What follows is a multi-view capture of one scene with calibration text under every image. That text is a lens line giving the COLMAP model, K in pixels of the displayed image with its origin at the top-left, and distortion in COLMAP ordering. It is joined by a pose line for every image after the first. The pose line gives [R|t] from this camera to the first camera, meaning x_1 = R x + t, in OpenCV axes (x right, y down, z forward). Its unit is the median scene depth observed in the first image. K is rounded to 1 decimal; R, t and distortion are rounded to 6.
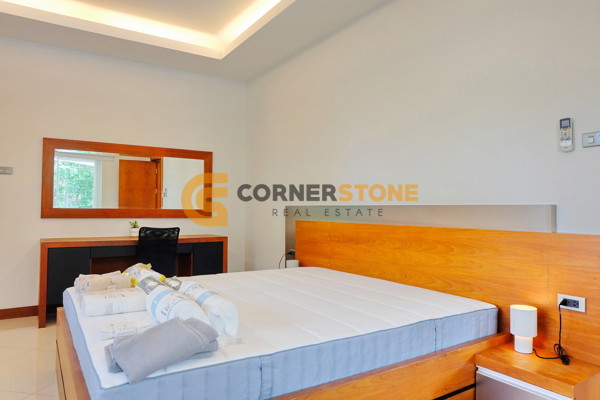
lens RADIAL K [[419.5, 0, 296.4], [0, 419.5, 197.4], [0, 0, 1]] dist [-0.004614, 0.005732]
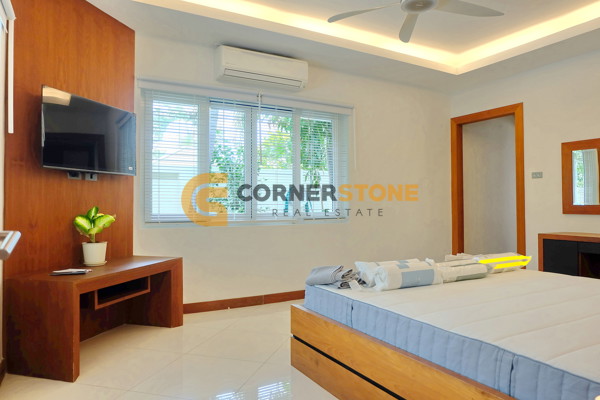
lens RADIAL K [[419.5, 0, 296.4], [0, 419.5, 197.4], [0, 0, 1]] dist [-0.004614, 0.005732]
pose [[-0.083175, -0.024527, -0.996233, 0.610420], [0.022079, 0.999406, -0.026448, 0.020131], [0.996290, -0.024196, -0.082585, 0.390842]]
